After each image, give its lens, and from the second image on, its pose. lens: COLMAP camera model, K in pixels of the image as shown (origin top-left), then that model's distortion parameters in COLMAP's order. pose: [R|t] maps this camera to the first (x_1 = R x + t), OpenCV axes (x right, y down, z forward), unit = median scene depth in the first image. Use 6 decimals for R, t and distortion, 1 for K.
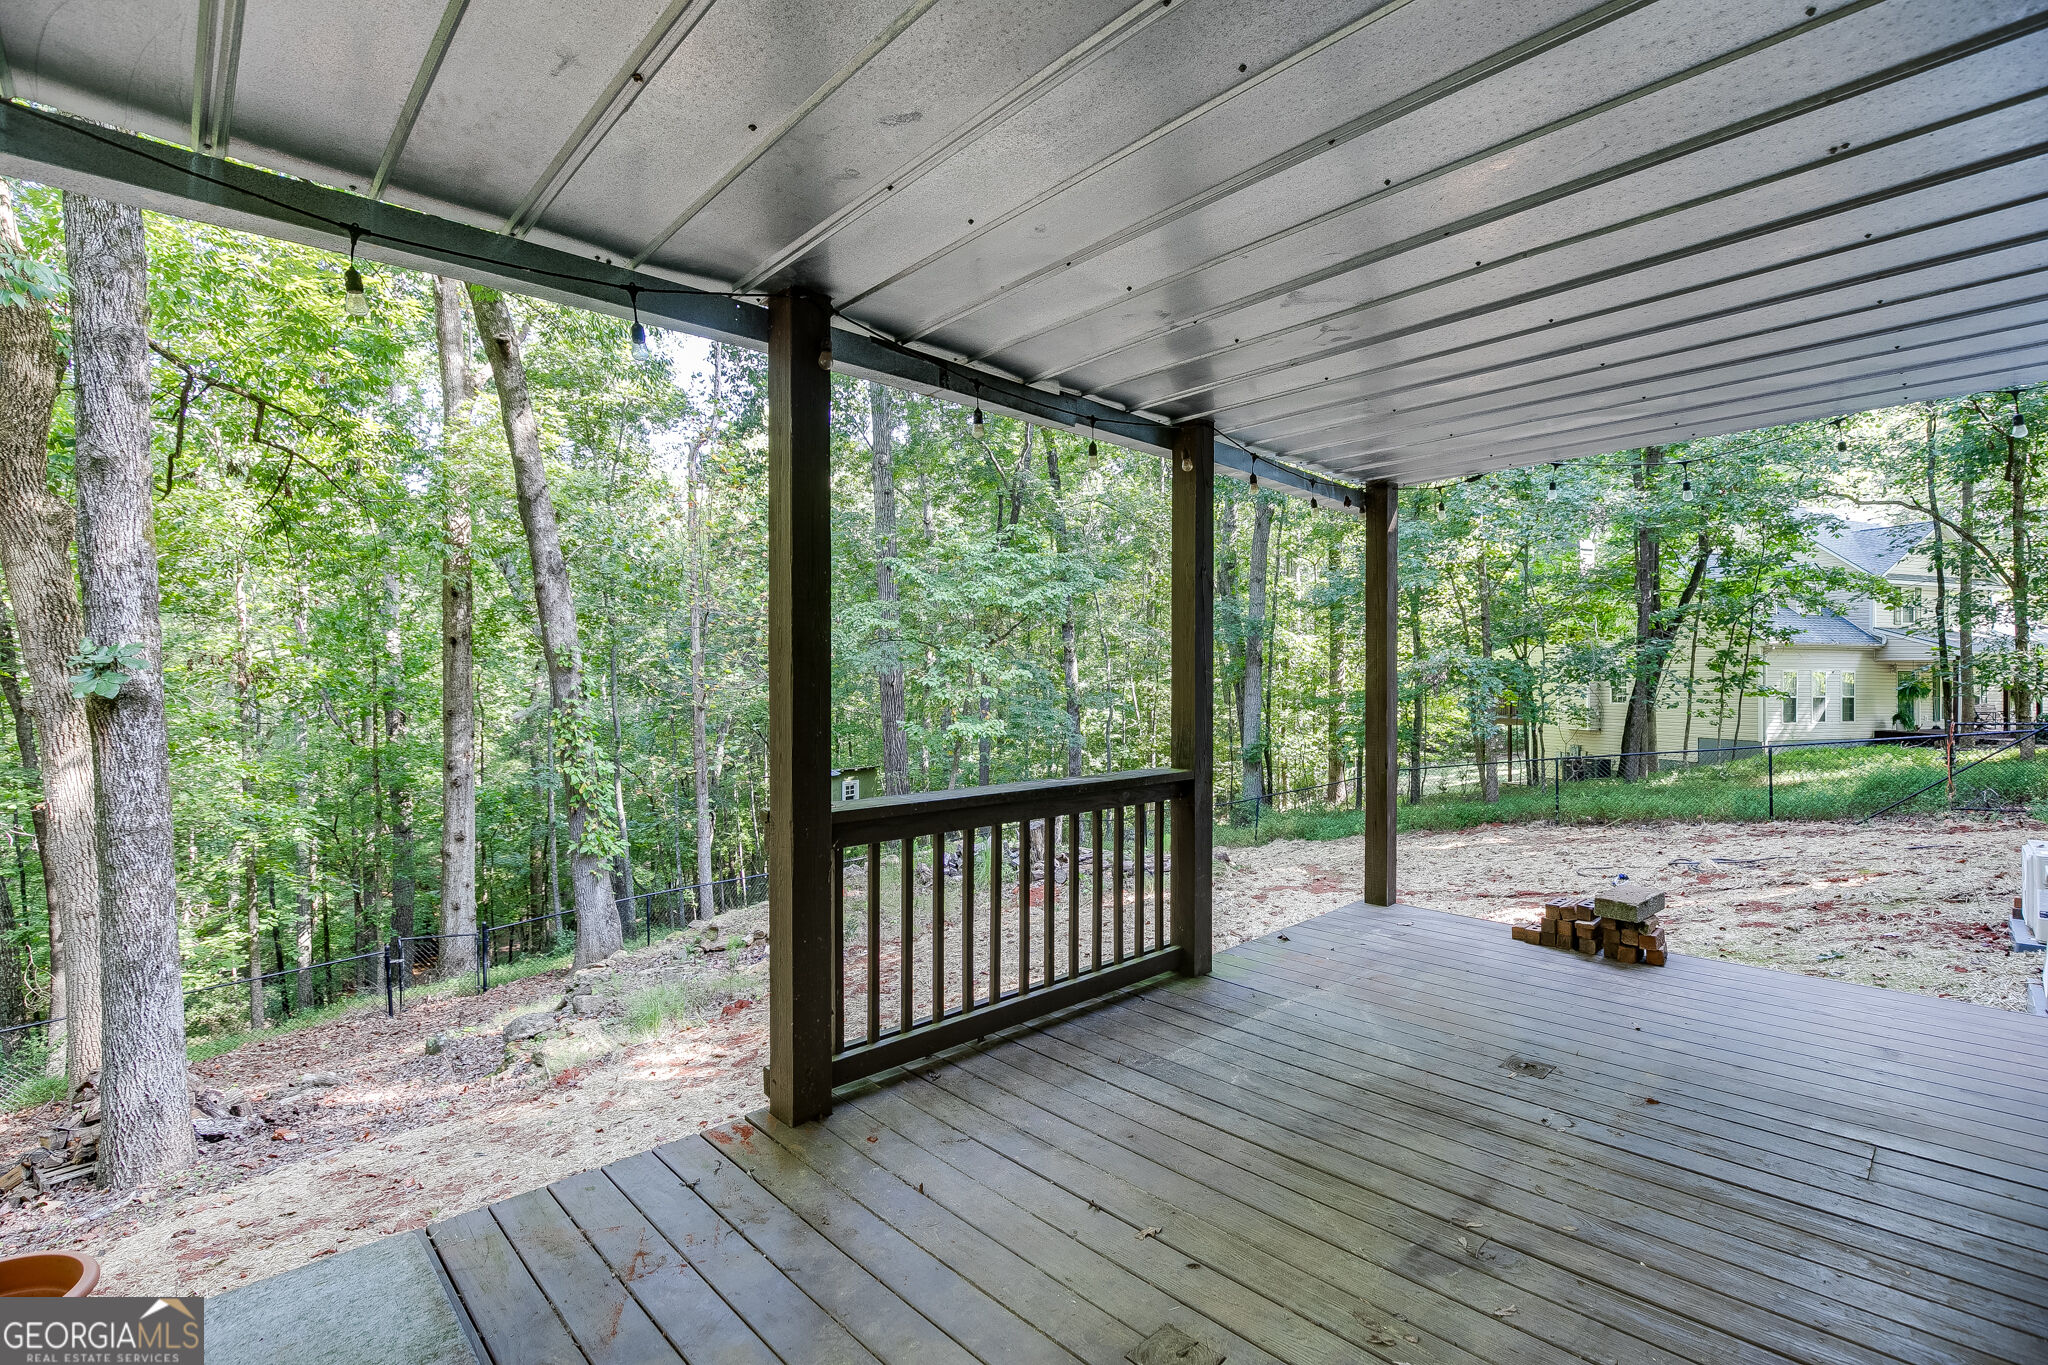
lens RADIAL K [[933.8, 0, 1021.1], [0, 933.8, 676.9], [0, 0, 1]] dist [-0.033179, 0.002054]
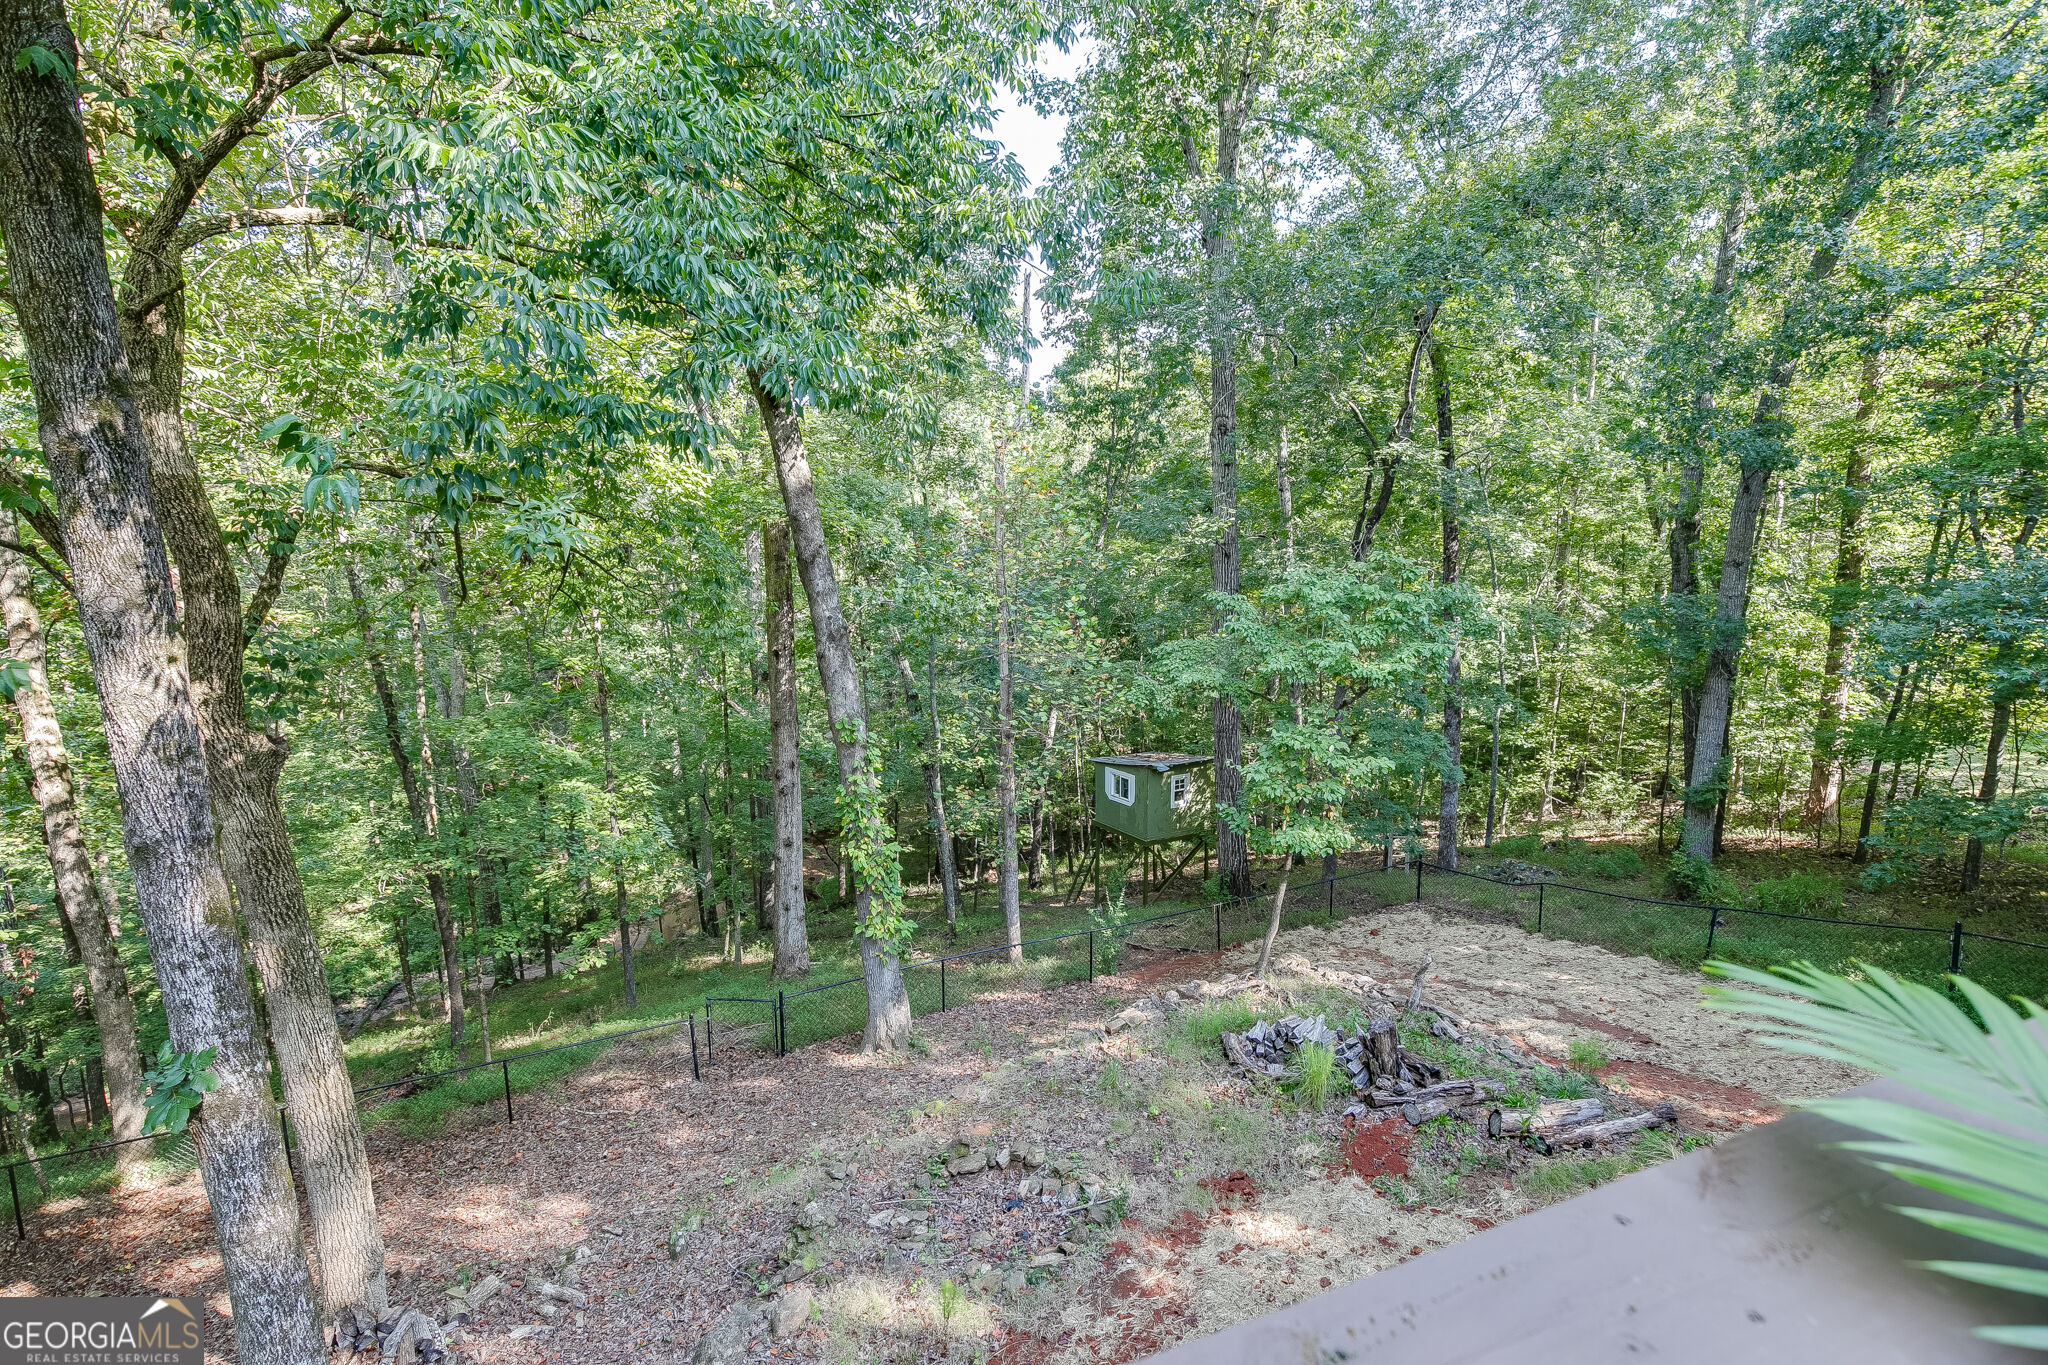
lens RADIAL K [[933.8, 0, 1023.1], [0, 933.8, 673.3], [0, 0, 1]] dist [-0.033179, 0.002054]
pose [[0.928946, 0.052135, -0.366525, 0.012648], [-0.004135, 0.991434, 0.130545, -0.502247], [0.370192, -0.119753, 0.921204, 0.553994]]
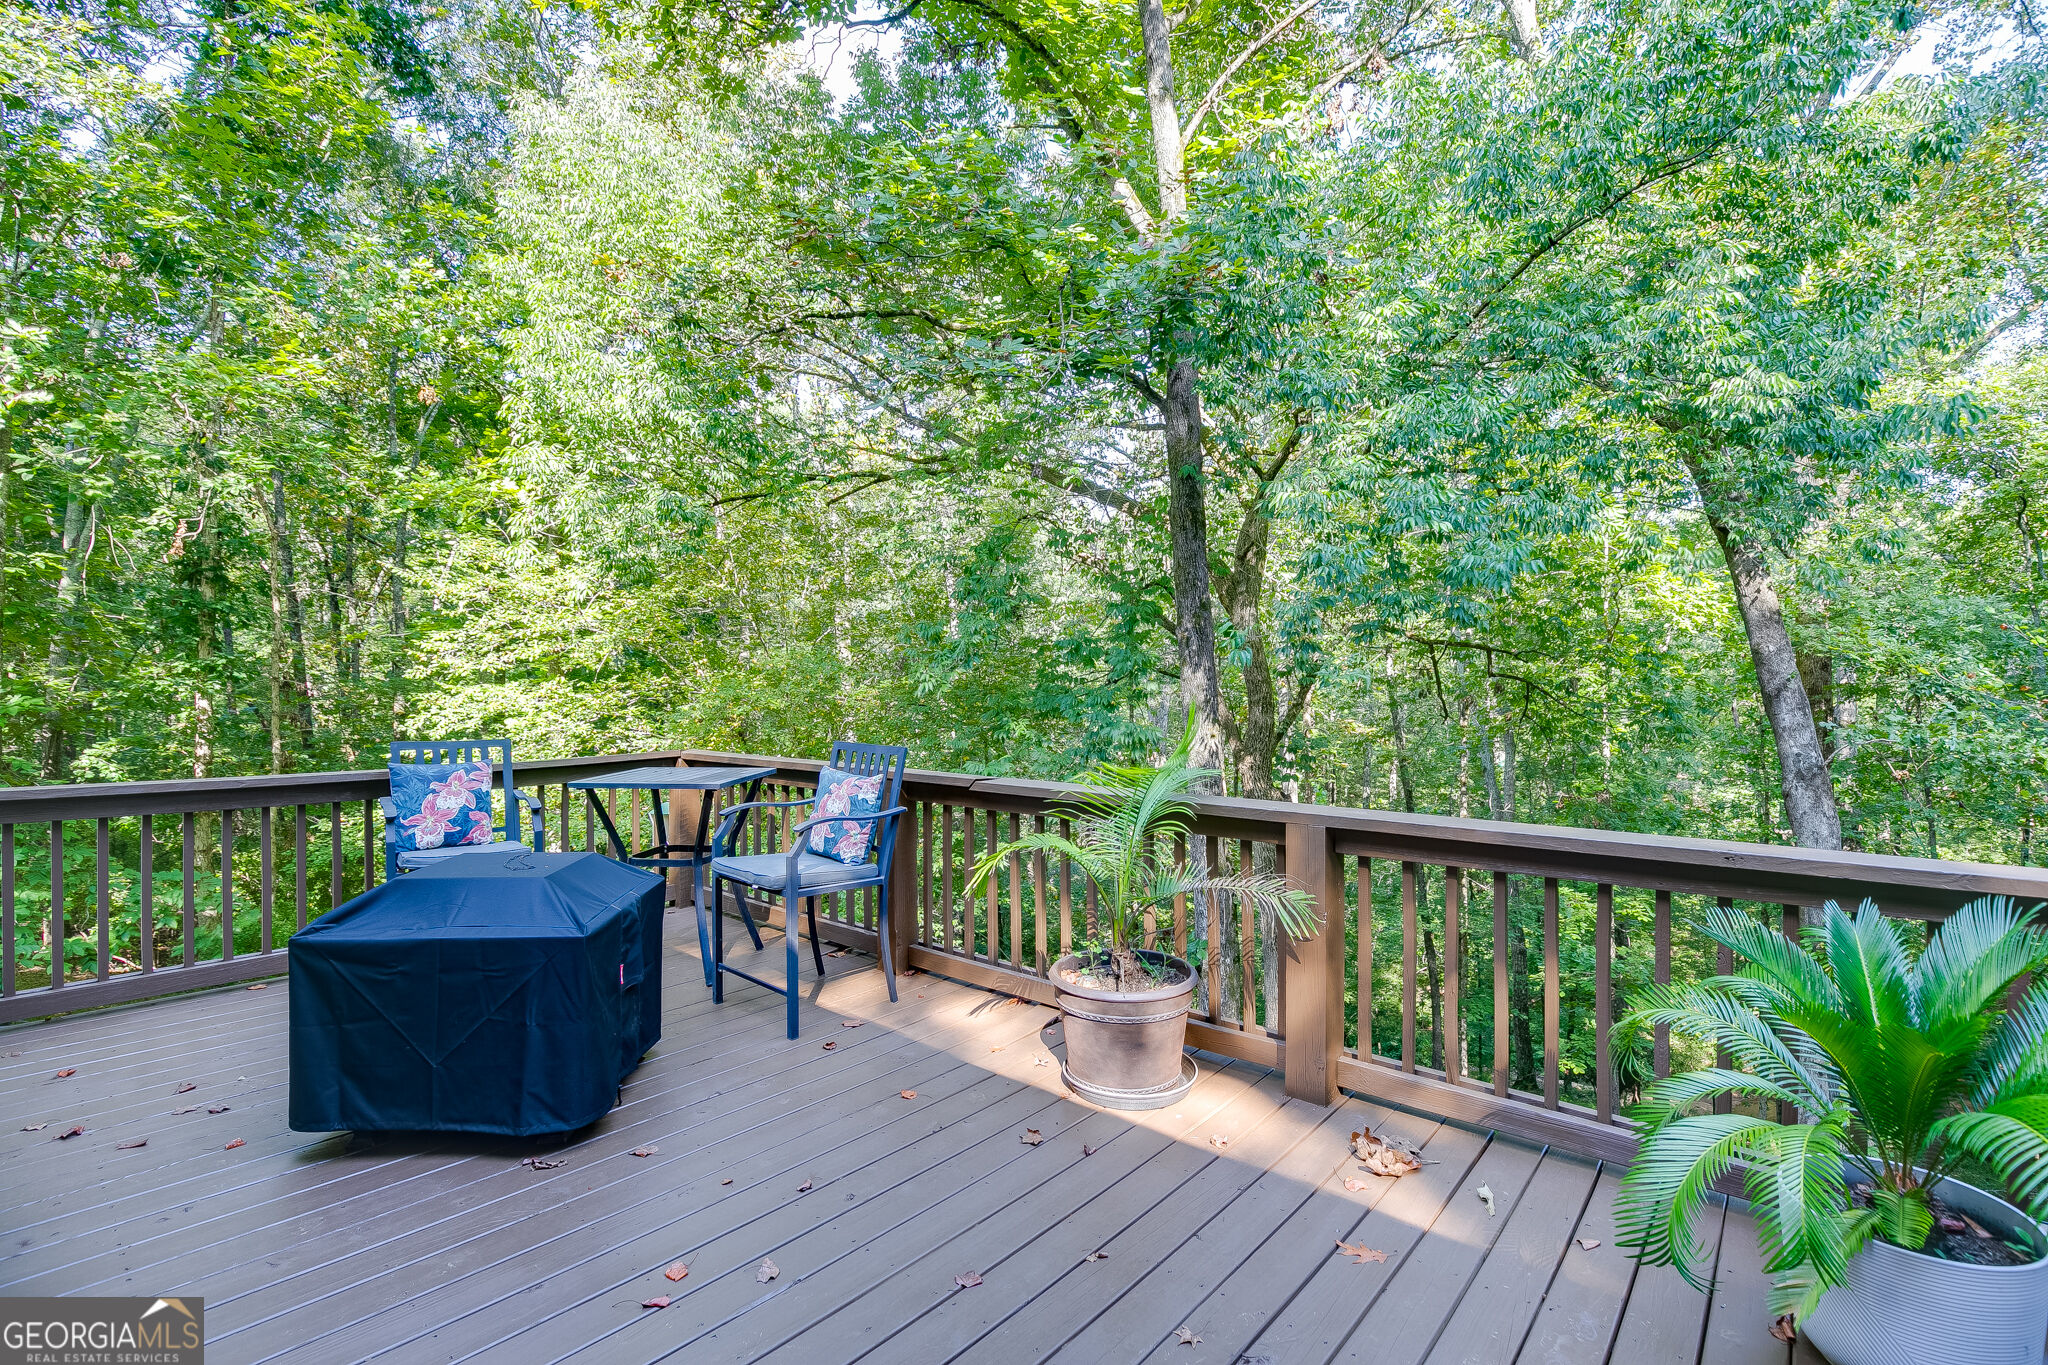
lens RADIAL K [[933.8, 0, 1026.6], [0, 933.8, 677.7], [0, 0, 1]] dist [-0.033179, 0.002054]
pose [[0.103136, -0.004253, -0.994658, 0.631931], [-0.000589, 0.999990, -0.004337, -0.502719], [0.994667, 0.001033, 0.103132, 0.517777]]
